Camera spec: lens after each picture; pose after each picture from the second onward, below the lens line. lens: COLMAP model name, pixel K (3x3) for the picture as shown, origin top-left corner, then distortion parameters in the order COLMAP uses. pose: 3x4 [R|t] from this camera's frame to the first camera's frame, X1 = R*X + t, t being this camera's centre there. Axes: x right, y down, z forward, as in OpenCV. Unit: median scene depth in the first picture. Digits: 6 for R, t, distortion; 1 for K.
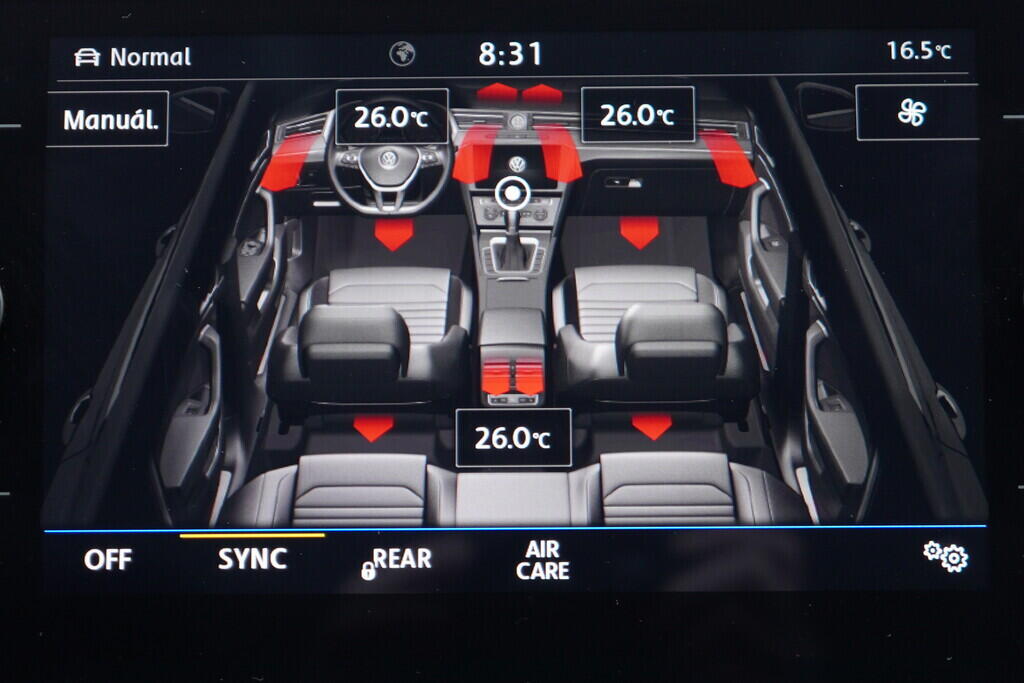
lens RADIAL K [[1049.1, 0, 511.7], [0, 1049.1, 341.3], [0, 0, 1]] dist [0.007846, 0.000000]
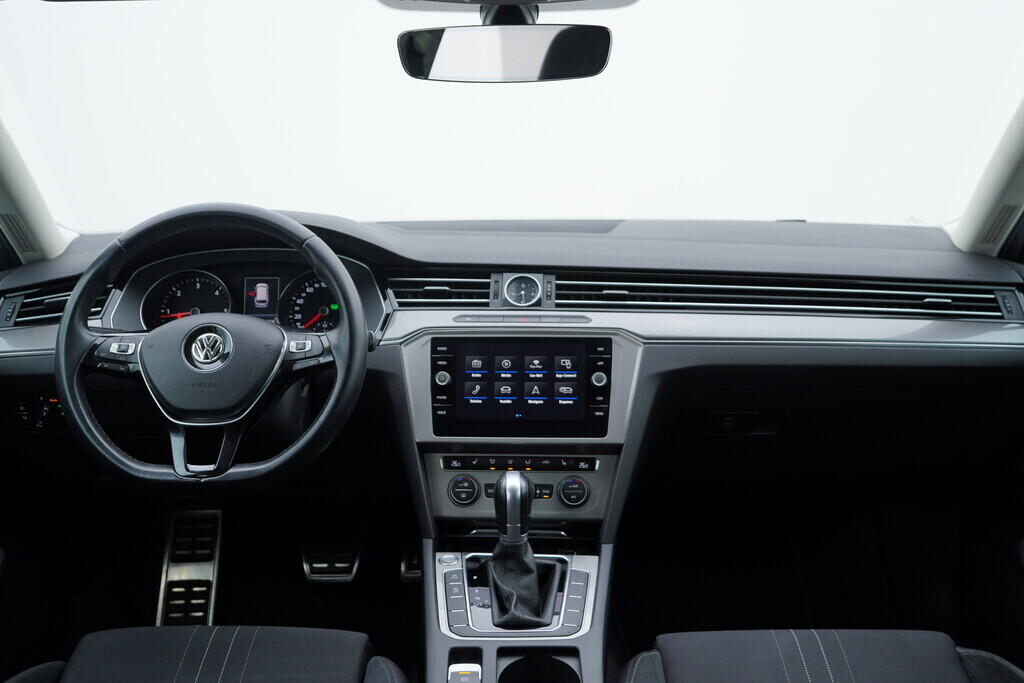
lens RADIAL K [[1049.1, 0, 510.9], [0, 1049.1, 335.0], [0, 0, 1]] dist [0.007846, 0.000000]
pose [[0.999990, -0.004413, -0.000127, 0.000656], [0.004175, 0.954710, -0.297508, -0.050371], [0.001435, 0.297505, 0.954719, 0.546574]]
